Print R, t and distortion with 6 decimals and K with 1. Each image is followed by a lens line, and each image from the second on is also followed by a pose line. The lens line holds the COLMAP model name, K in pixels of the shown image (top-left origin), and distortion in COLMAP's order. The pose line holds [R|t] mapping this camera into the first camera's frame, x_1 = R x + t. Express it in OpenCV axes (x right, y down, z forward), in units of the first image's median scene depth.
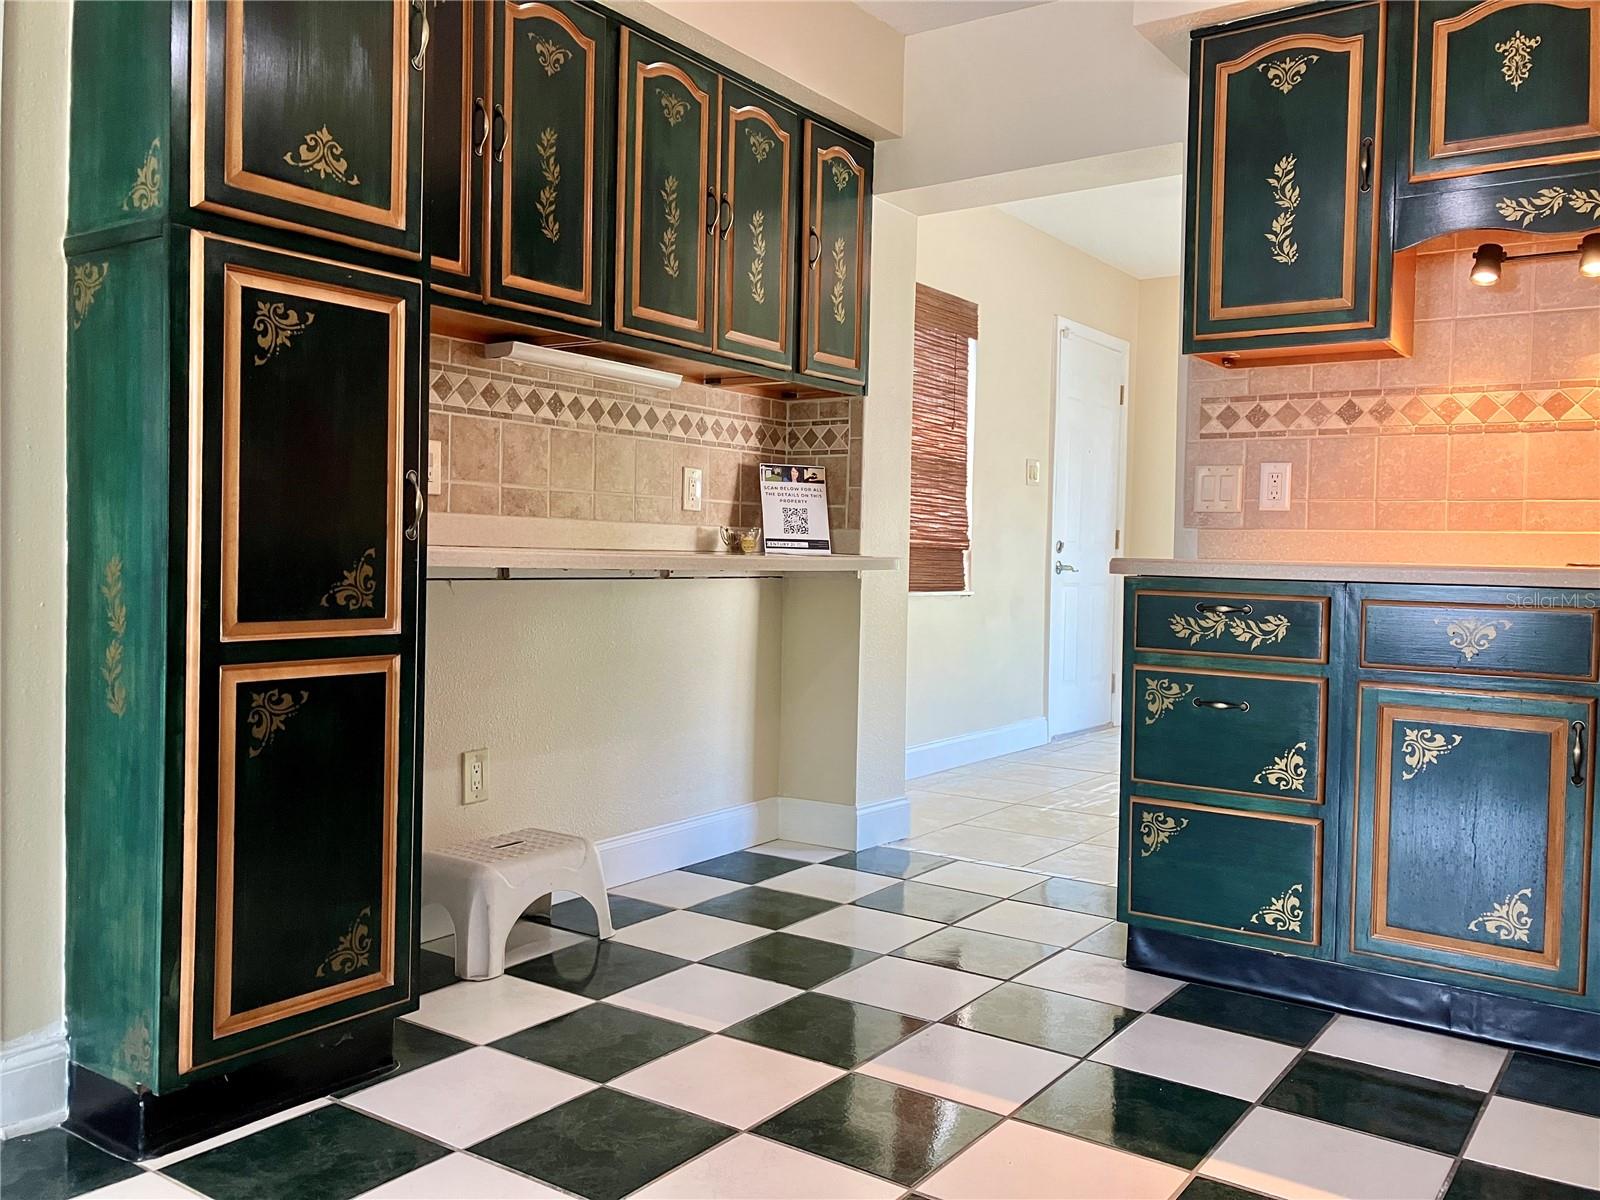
lens RADIAL K [[1326.8, 0, 798.6], [0, 1326.8, 589.6], [0, 0, 1]] dist [0.035515, -0.015559]
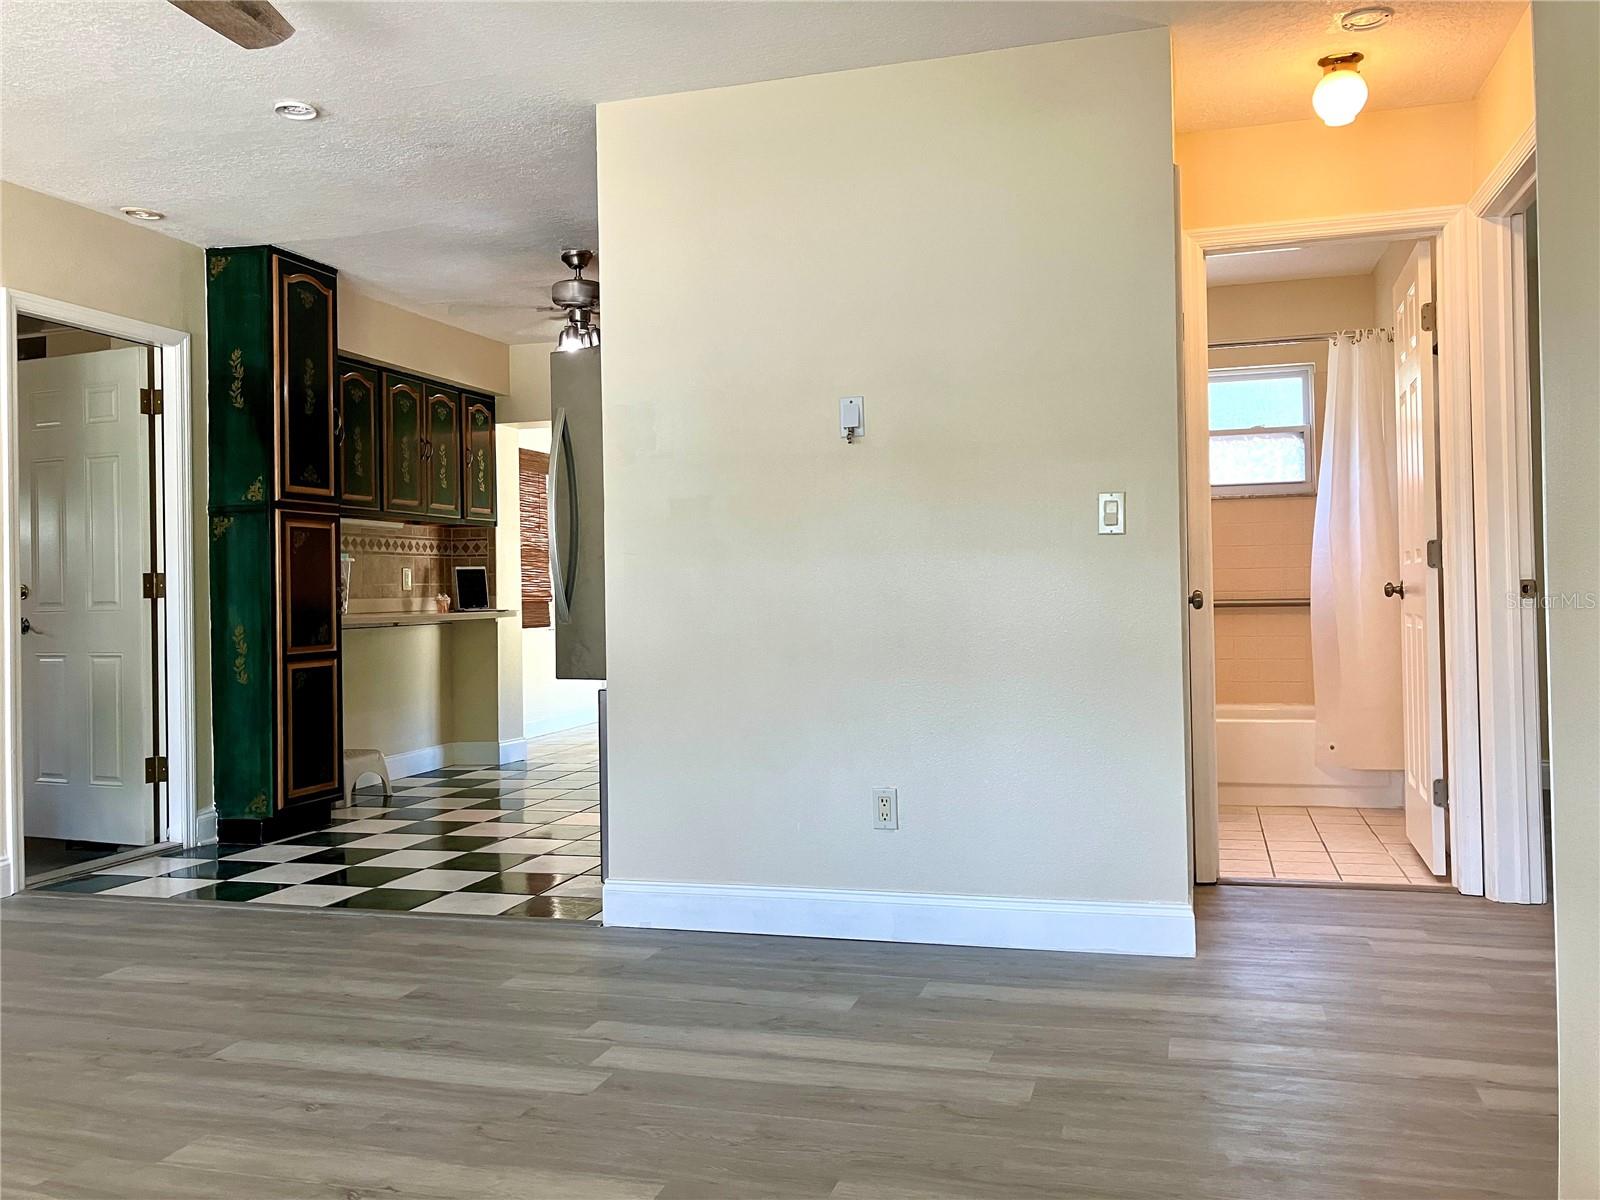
lens RADIAL K [[1326.8, 0, 796.7], [0, 1326.8, 591.1], [0, 0, 1]] dist [0.035515, -0.015559]
pose [[0.950023, -0.037854, 0.309877, -0.182051], [0.046661, 0.998689, -0.021055, 0.010241], [-0.308674, 0.034462, 0.950543, -1.282922]]
